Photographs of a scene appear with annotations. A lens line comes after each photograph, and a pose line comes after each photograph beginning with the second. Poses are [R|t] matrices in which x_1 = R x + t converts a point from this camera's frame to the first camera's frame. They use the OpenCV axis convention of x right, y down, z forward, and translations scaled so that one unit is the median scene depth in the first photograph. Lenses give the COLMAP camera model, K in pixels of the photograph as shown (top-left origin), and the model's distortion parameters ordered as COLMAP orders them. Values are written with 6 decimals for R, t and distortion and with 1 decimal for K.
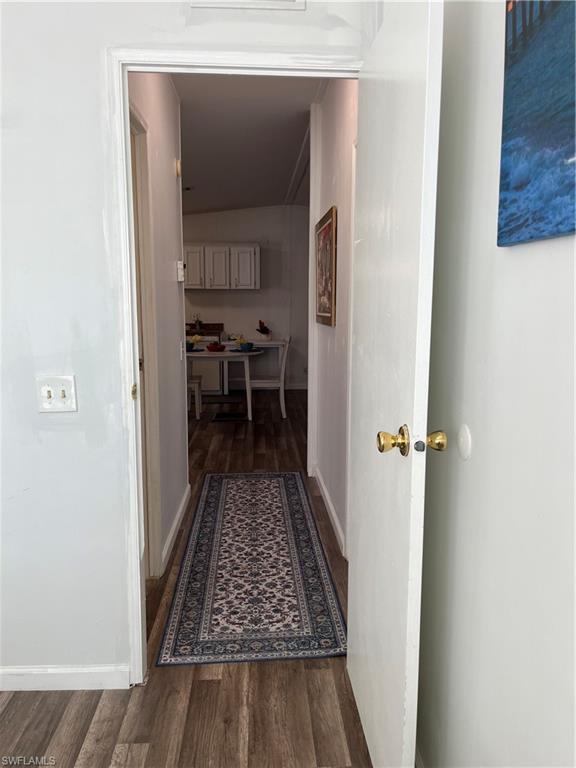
lens RADIAL K [[577.7, 0, 287.1], [0, 577.7, 384.2], [0, 0, 1]] dist [0.060241, -0.084207]
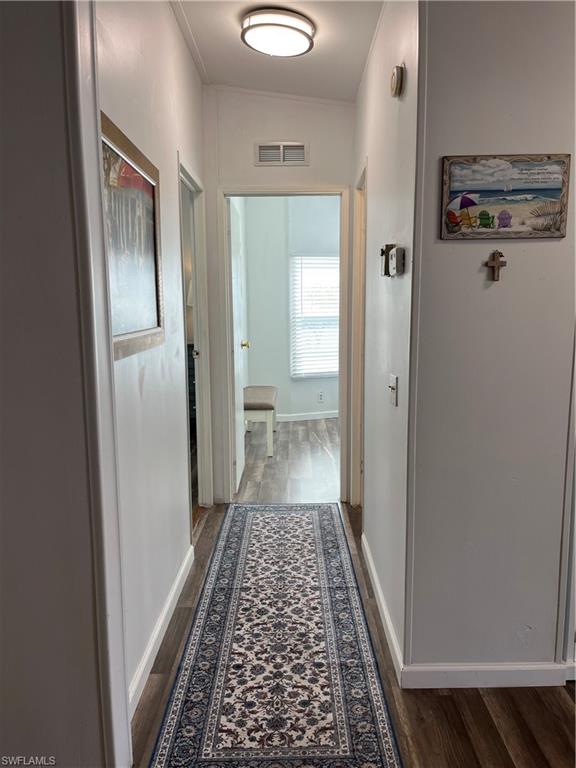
lens RADIAL K [[577.7, 0, 282.7], [0, 577.7, 383.7], [0, 0, 1]] dist [0.060241, -0.084207]
pose [[-0.997091, -0.024588, 0.072150, -0.120607], [-0.003871, 0.961655, 0.274233, -0.268004], [-0.076126, 0.273156, -0.958953, 1.836485]]
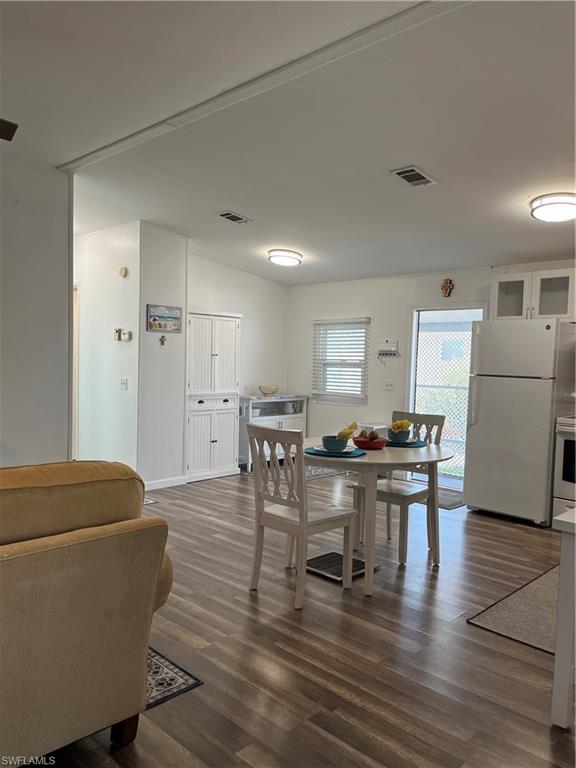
lens RADIAL K [[577.7, 0, 294.1], [0, 577.7, 383.0], [0, 0, 1]] dist [0.060241, -0.084207]
pose [[-0.733873, -0.003871, -0.679275, 0.652101], [-0.130367, 0.982198, 0.135249, -0.390702], [0.666659, 0.187811, -0.721313, 2.843259]]
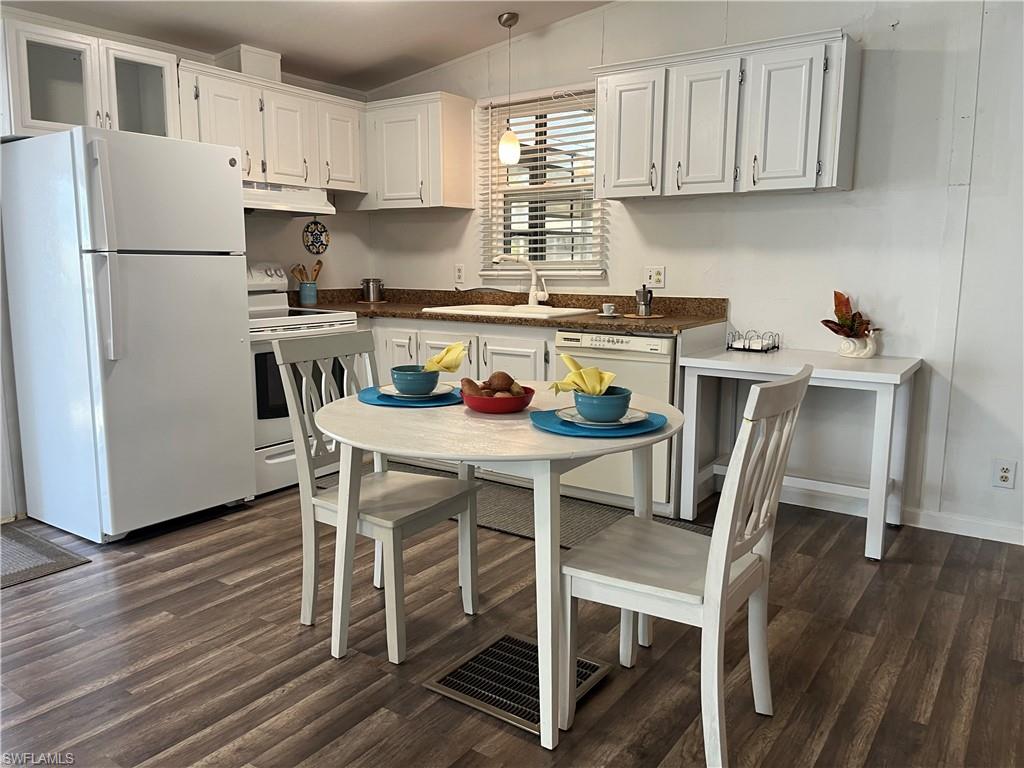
lens RADIAL K [[770.2, 0, 513.2], [0, 770.2, 368.4], [0, 0, 1]] dist [0.060241, -0.084207]
pose [[0.784861, 0.082526, -0.614152, 0.197727], [-0.083007, 0.996162, 0.027780, -0.183296], [0.614087, 0.029175, 0.788699, 1.556419]]
